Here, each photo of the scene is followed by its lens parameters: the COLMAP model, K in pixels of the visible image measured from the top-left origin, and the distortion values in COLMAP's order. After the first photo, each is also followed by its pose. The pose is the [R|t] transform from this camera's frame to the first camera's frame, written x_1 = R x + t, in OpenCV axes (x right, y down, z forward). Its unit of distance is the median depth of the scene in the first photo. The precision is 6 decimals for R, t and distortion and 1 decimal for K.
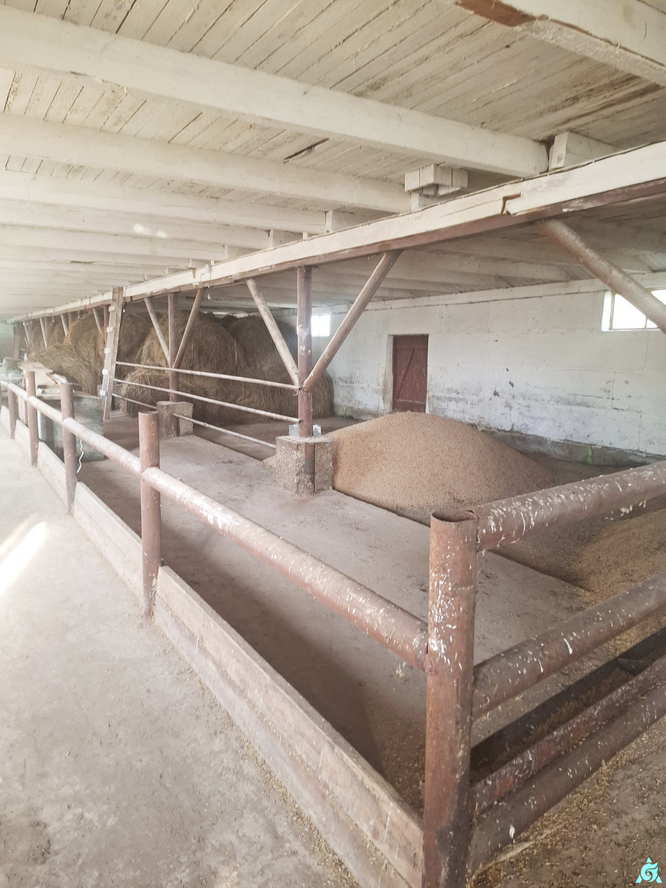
lens RADIAL K [[606.4, 0, 334.8], [0, 606.4, 433.0], [0, 0, 1]] dist [0.083774, -0.101767]
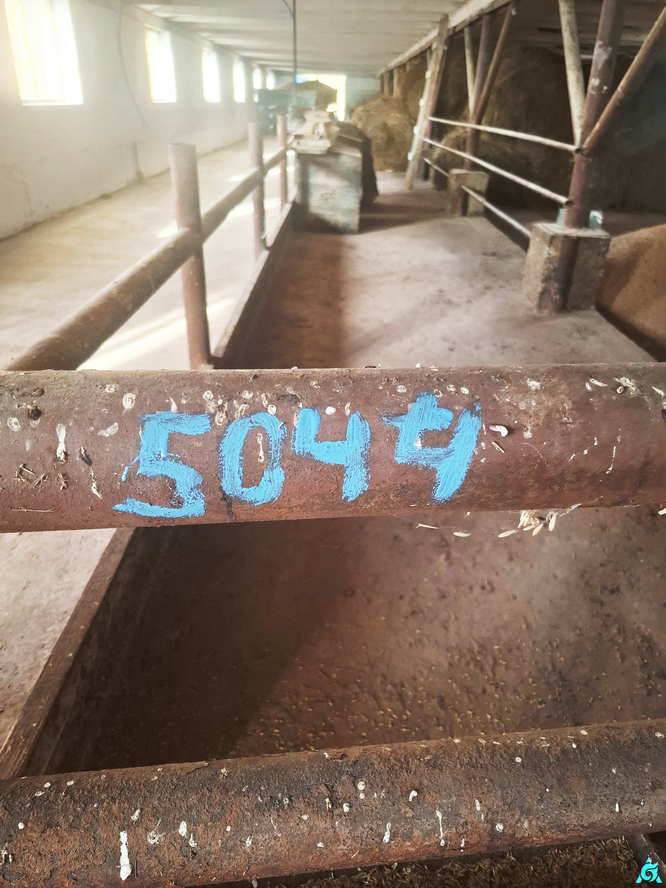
lens RADIAL K [[634.1, 0, 344.4], [0, 634.1, 444.8], [0, 0, 1]] dist [0.084937, -0.124236]
pose [[0.845659, 0.266884, -0.462205, 0.117743], [-0.100959, 0.930356, 0.352485, 0.004475], [0.524087, -0.251418, 0.813708, 0.174010]]
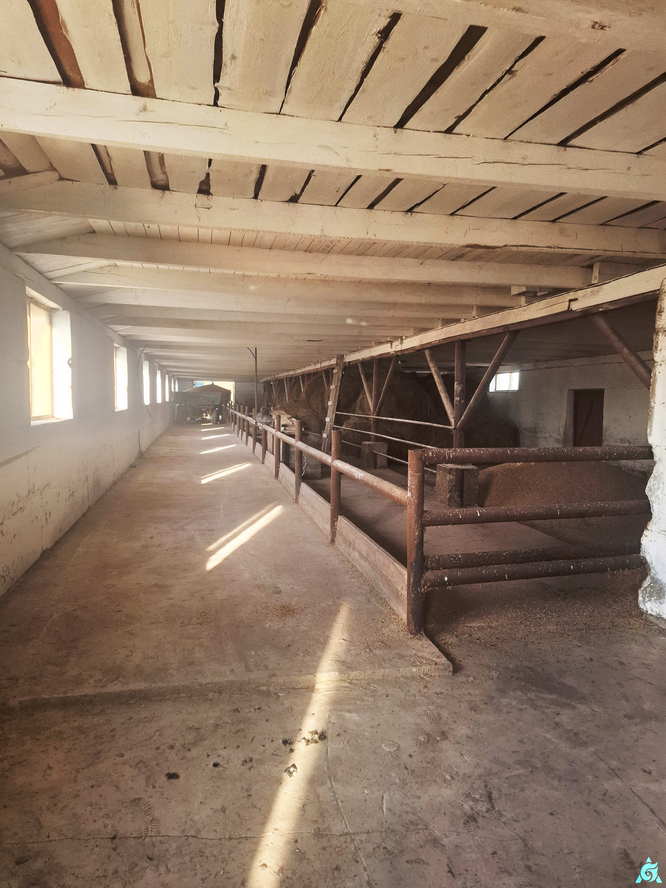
lens RADIAL K [[606.4, 0, 334.8], [0, 606.4, 433.0], [0, 0, 1]] dist [0.083774, -0.101767]
pose [[0.937558, 0.022463, -0.347103, 0.138458], [-0.053722, 0.995290, -0.080695, 0.051381], [0.343656, 0.094303, 0.934349, -0.306725]]
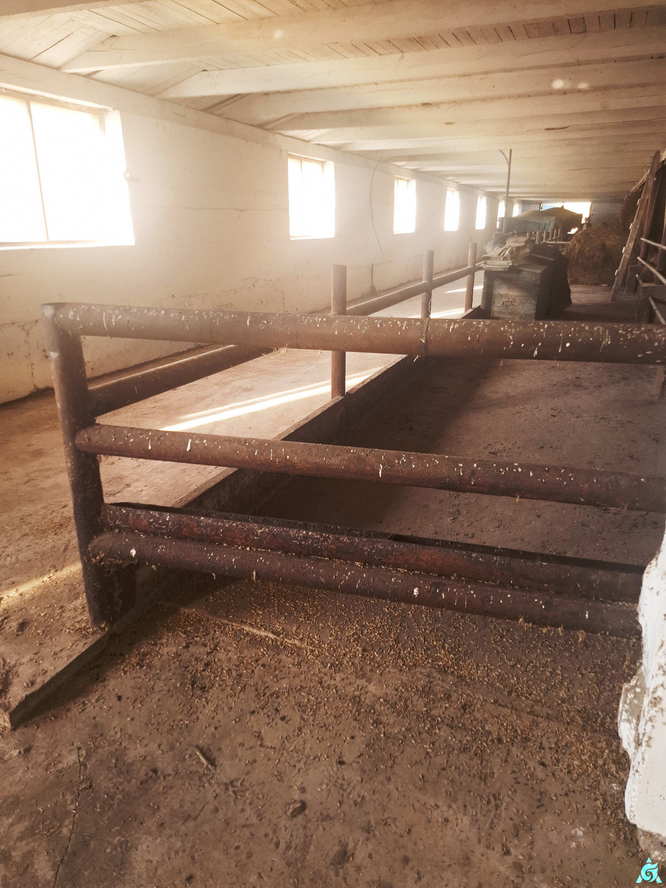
lens RADIAL K [[631.4, 0, 332.1], [0, 631.4, 431.1], [0, 0, 1]] dist [0.023716, 0.001295]
pose [[0.580713, 0.246166, -0.775999, 0.301096], [-0.113673, 0.968369, 0.222124, 0.003987], [0.806133, -0.040780, 0.590327, 0.099622]]
